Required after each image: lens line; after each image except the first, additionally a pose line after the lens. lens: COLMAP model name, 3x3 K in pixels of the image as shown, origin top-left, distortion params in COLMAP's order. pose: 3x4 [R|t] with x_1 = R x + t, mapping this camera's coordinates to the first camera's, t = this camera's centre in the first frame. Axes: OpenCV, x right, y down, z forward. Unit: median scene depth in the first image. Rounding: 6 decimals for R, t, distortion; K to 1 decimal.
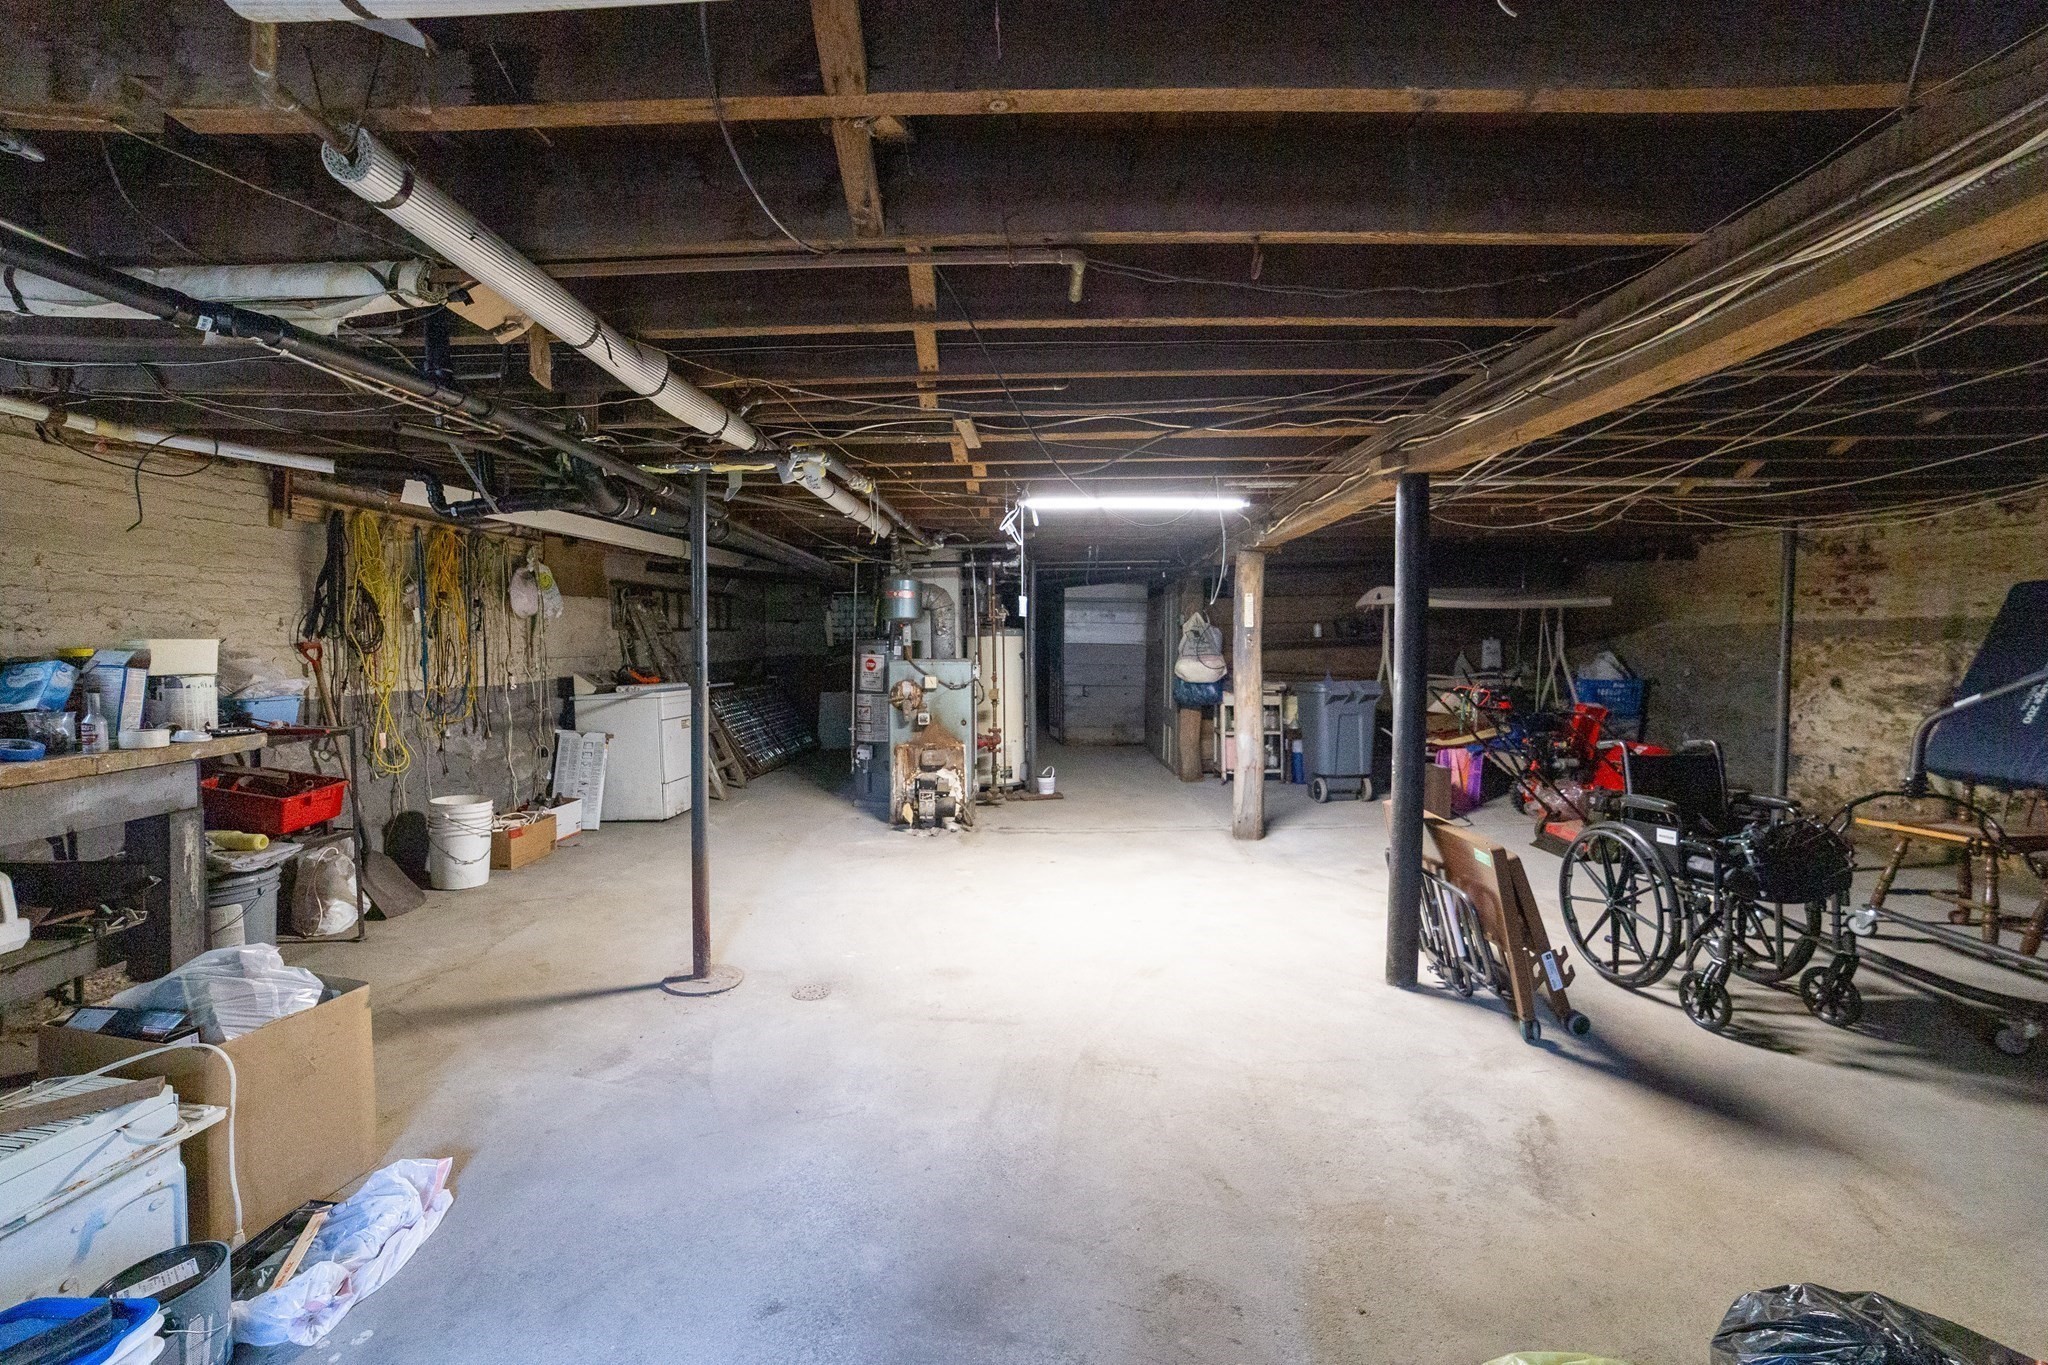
lens RADIAL K [[848.5, 0, 1024.0], [0, 848.5, 682.5], [0, 0, 1]] dist [-0.001420, 0.000069]
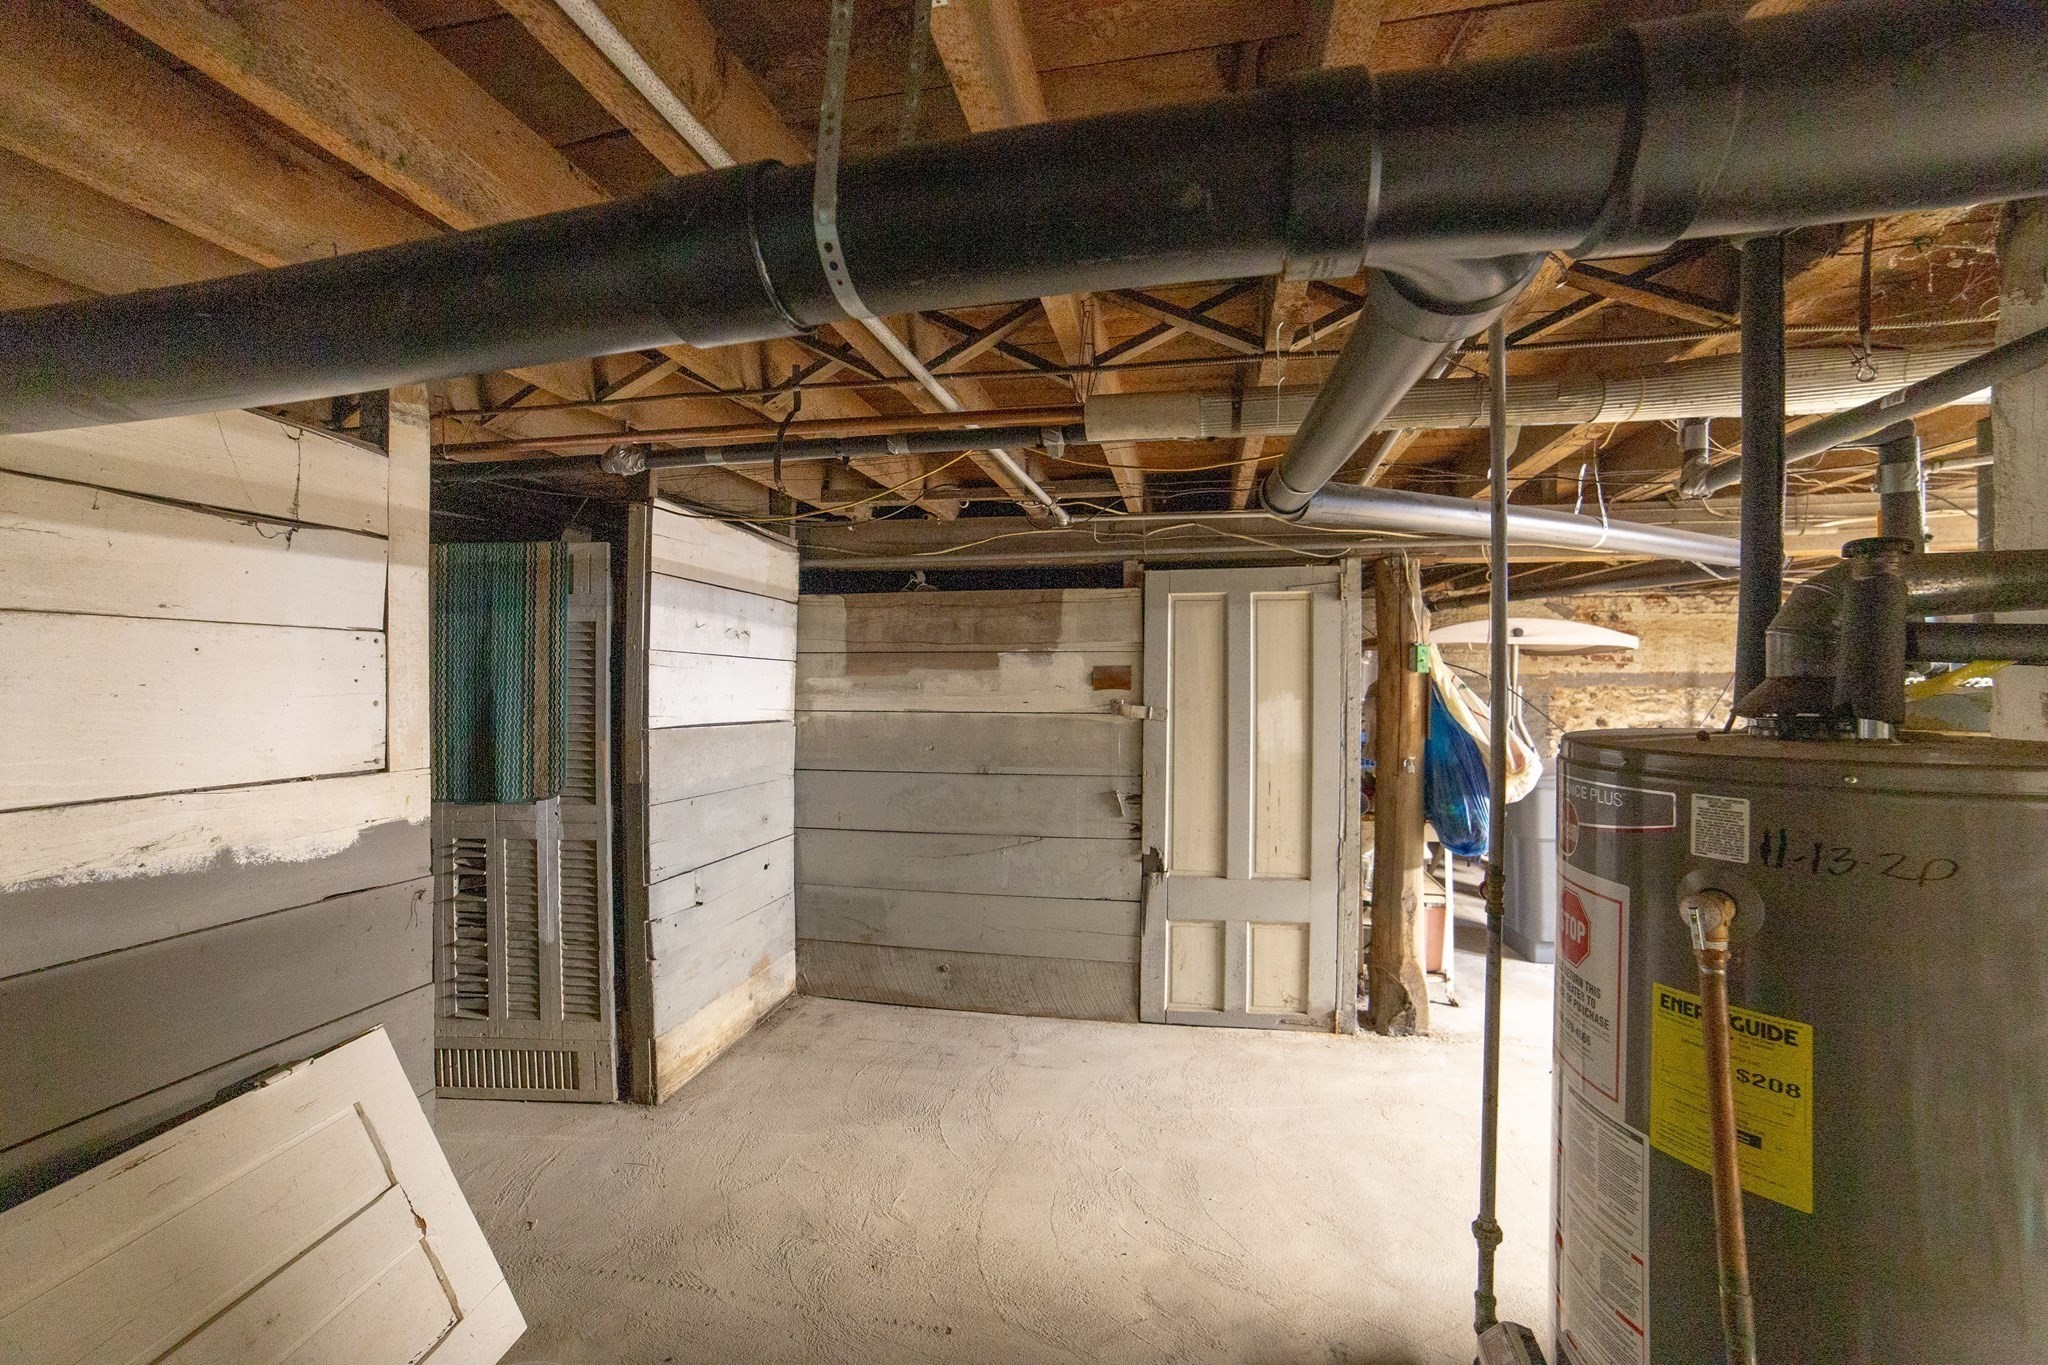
lens RADIAL K [[848.5, 0, 1024.0], [0, 848.5, 682.5], [0, 0, 1]] dist [-0.001420, 0.000069]
pose [[0.123103, -0.007828, 0.992363, -0.416632], [0.055795, 0.998442, 0.000955, -0.111411], [-0.990824, 0.055251, 0.123348, 1.743913]]
